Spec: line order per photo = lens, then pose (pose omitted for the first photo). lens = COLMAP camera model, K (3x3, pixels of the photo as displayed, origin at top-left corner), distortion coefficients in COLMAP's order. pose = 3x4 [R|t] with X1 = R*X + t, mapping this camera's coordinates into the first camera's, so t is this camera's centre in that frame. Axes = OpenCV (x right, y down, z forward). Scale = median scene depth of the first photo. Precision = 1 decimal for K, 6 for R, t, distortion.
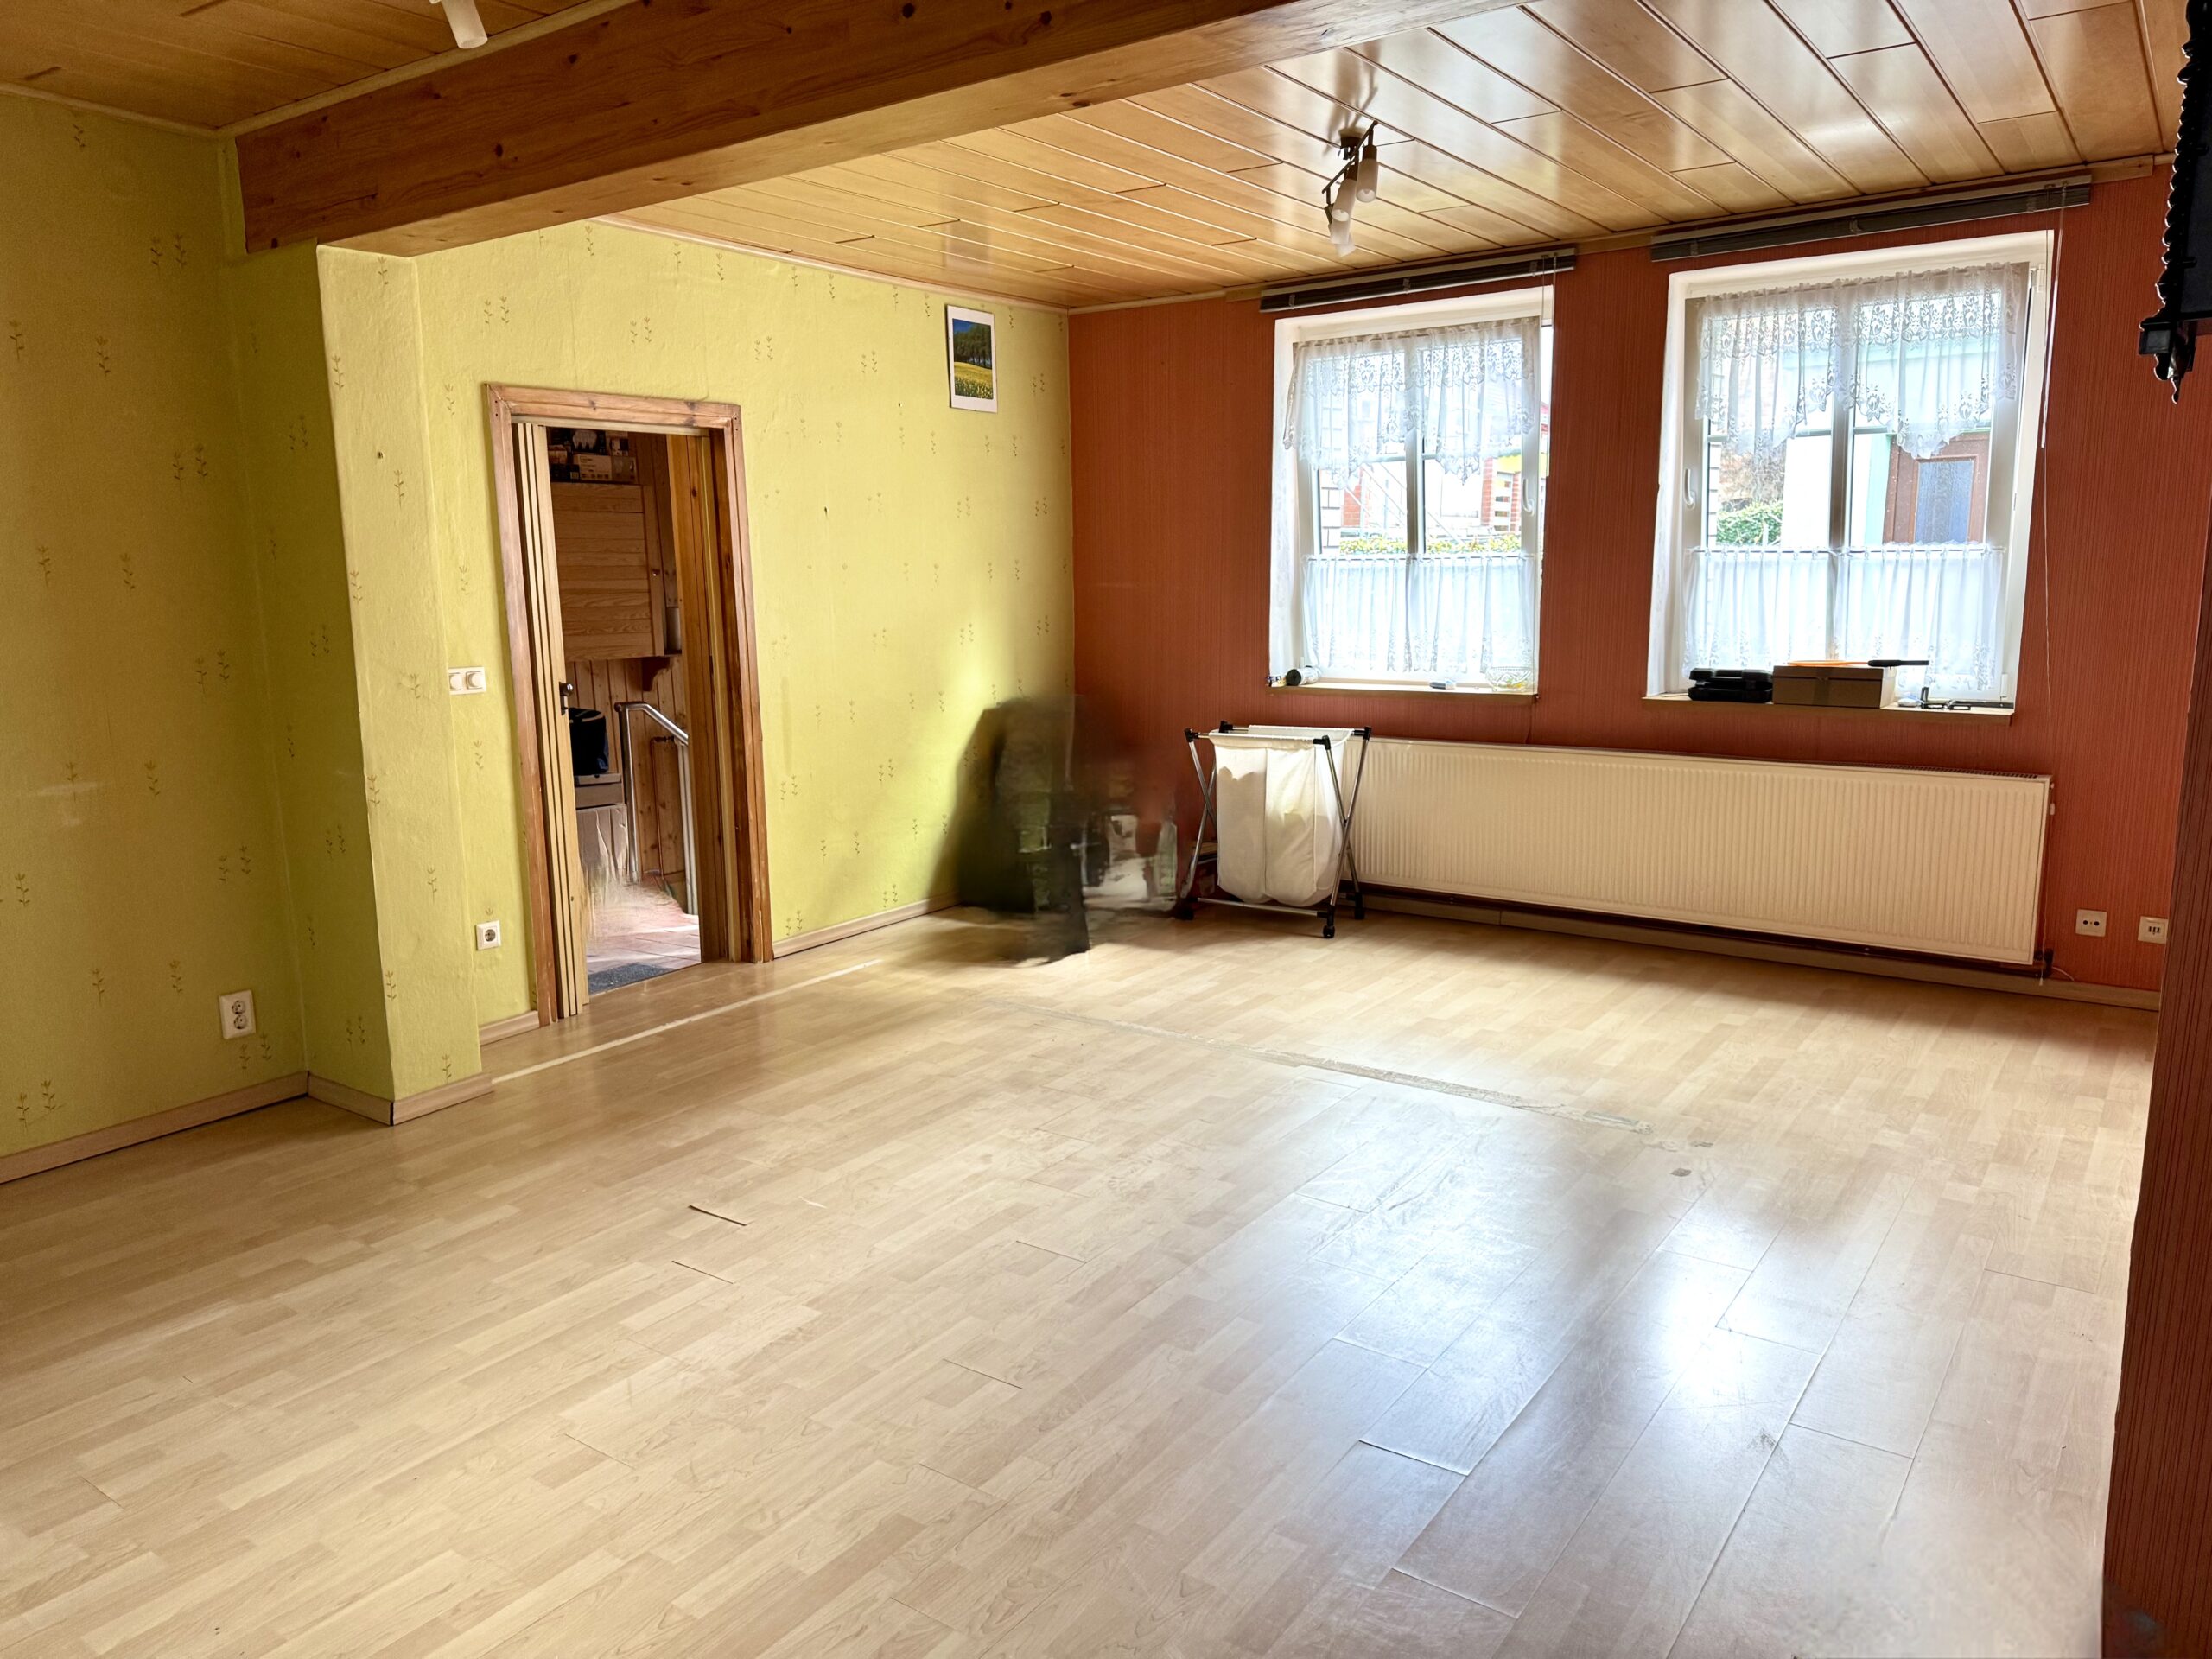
lens RADIAL K [[1565.8, 0, 1082.7], [0, 1565.8, 825.1], [0, 0, 1]] dist [0.050238, -0.093826]
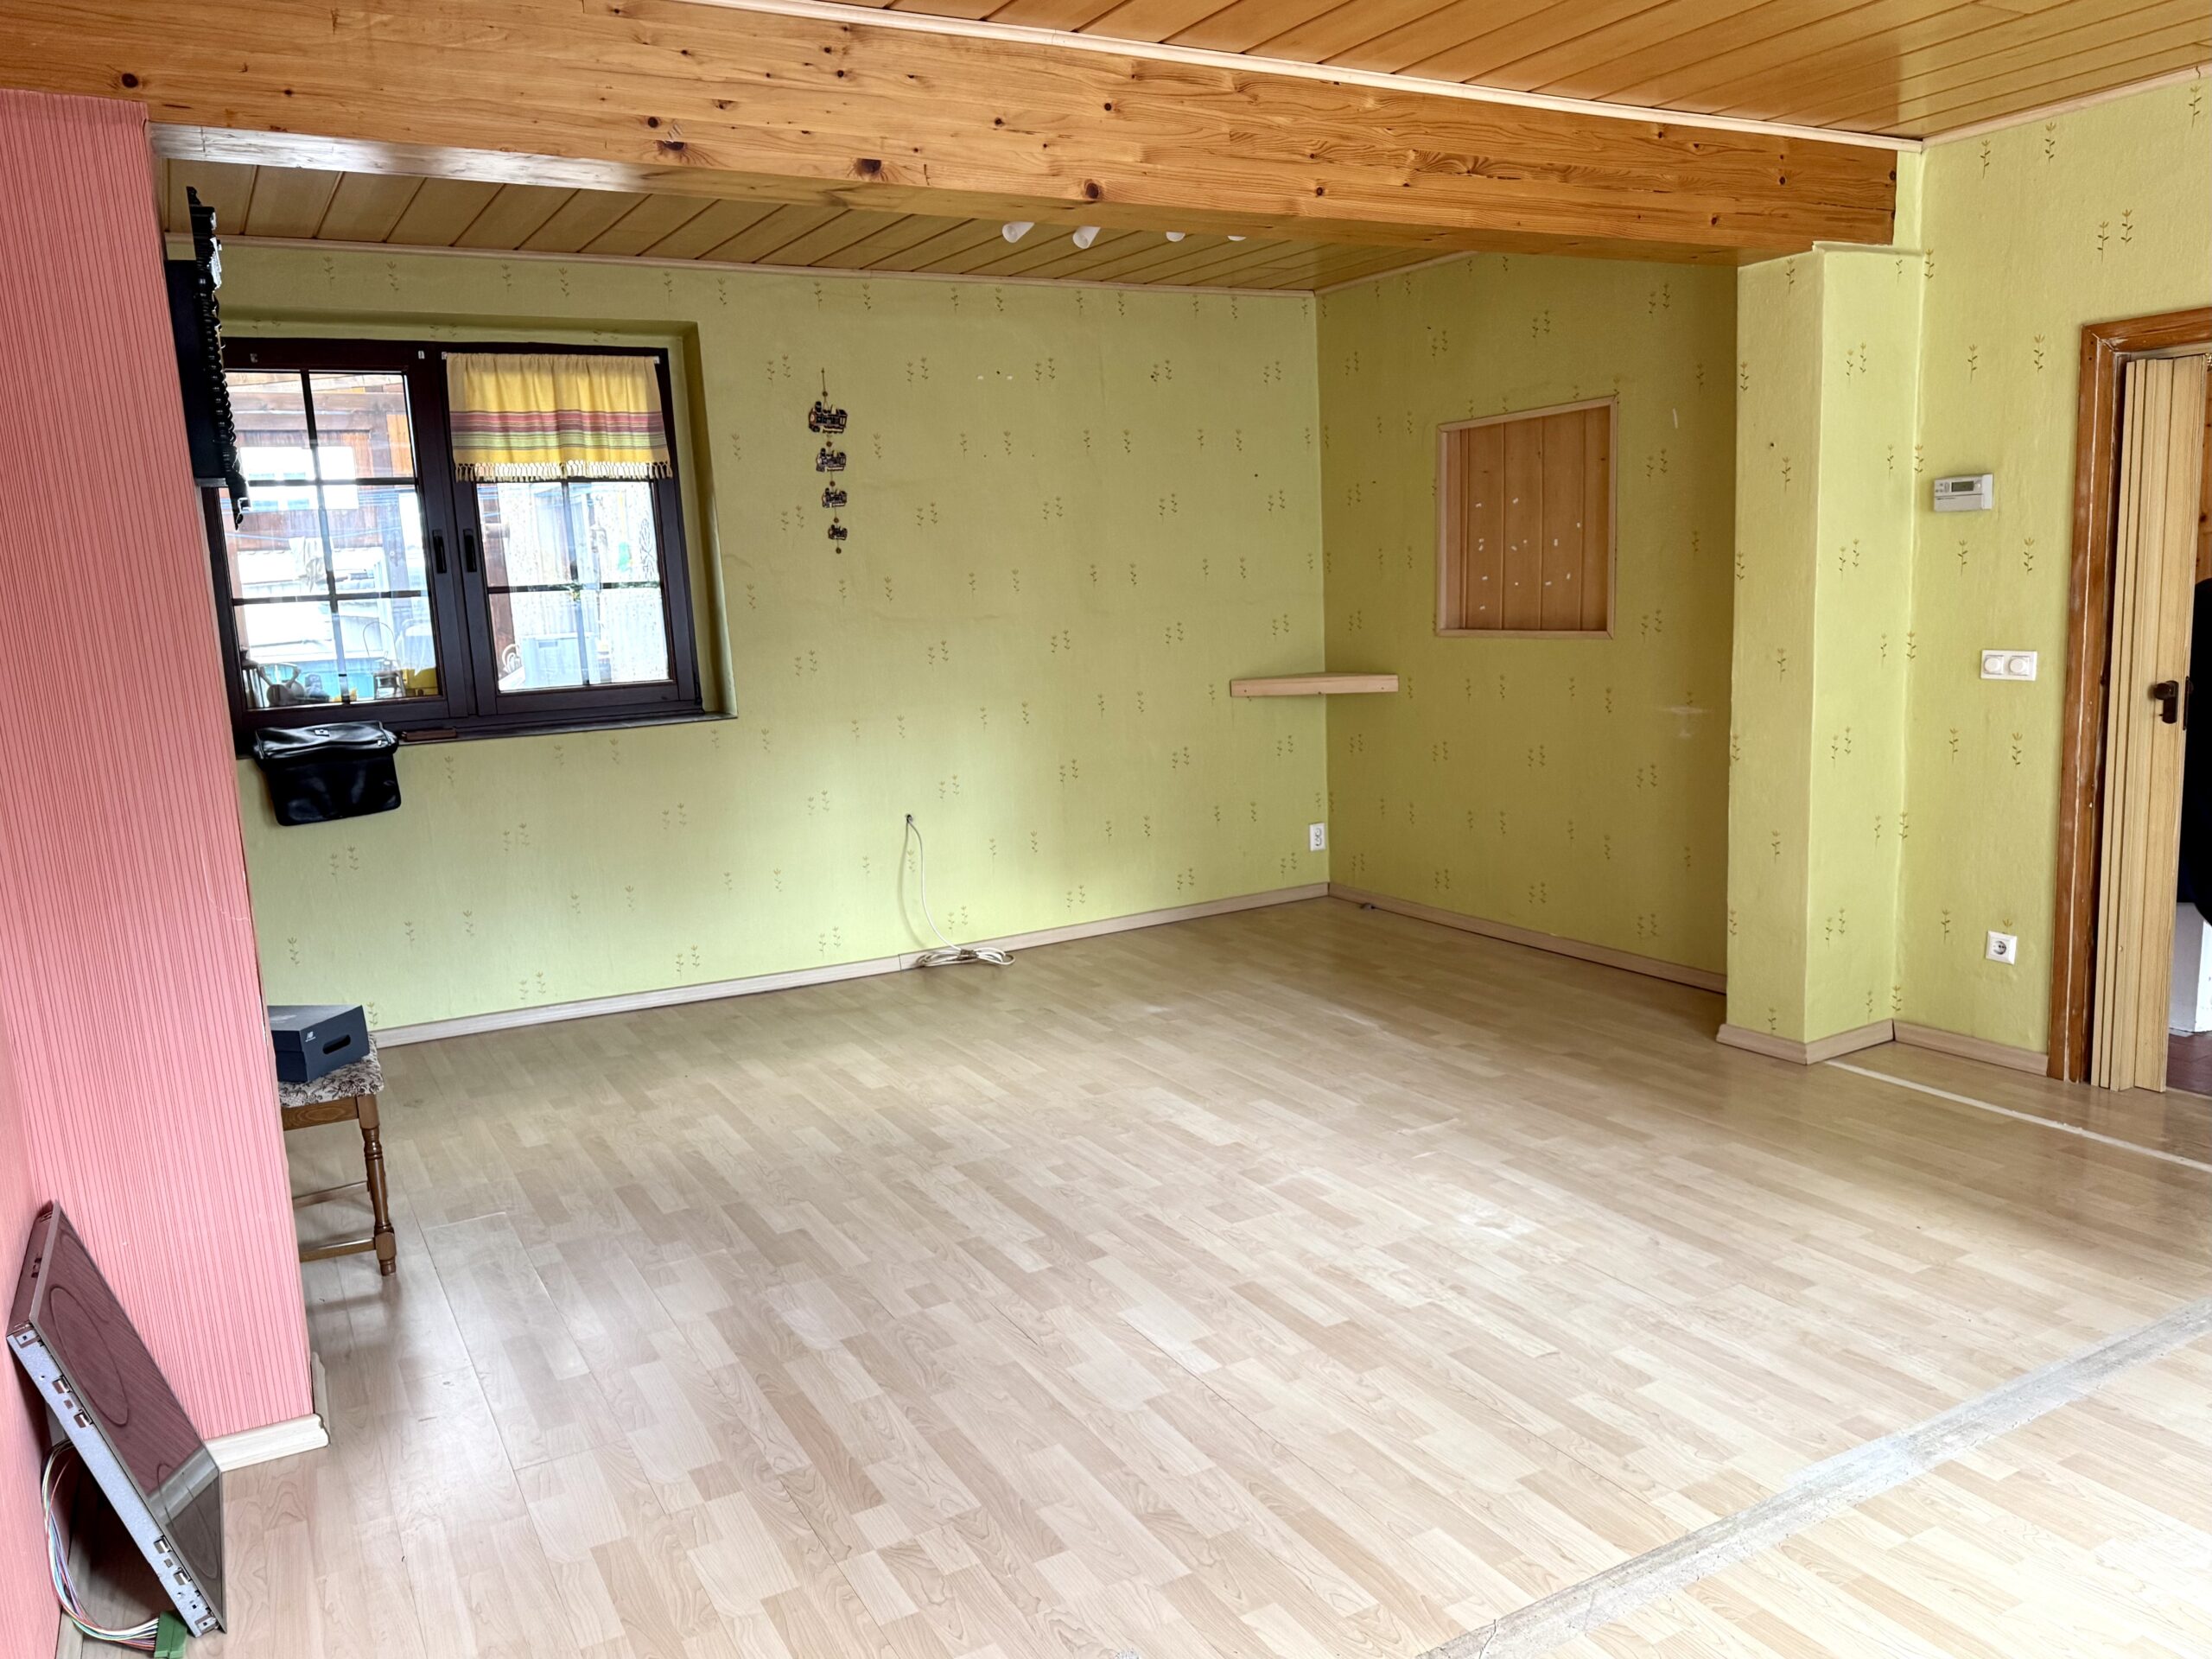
lens RADIAL K [[1565.8, 0, 1082.7], [0, 1565.8, 825.1], [0, 0, 1]] dist [0.050238, -0.093826]
pose [[-0.434831, 0.178357, -0.882672, 0.803797], [-0.100173, 0.964525, 0.244246, -0.209226], [0.894923, 0.194626, -0.401539, 1.110121]]
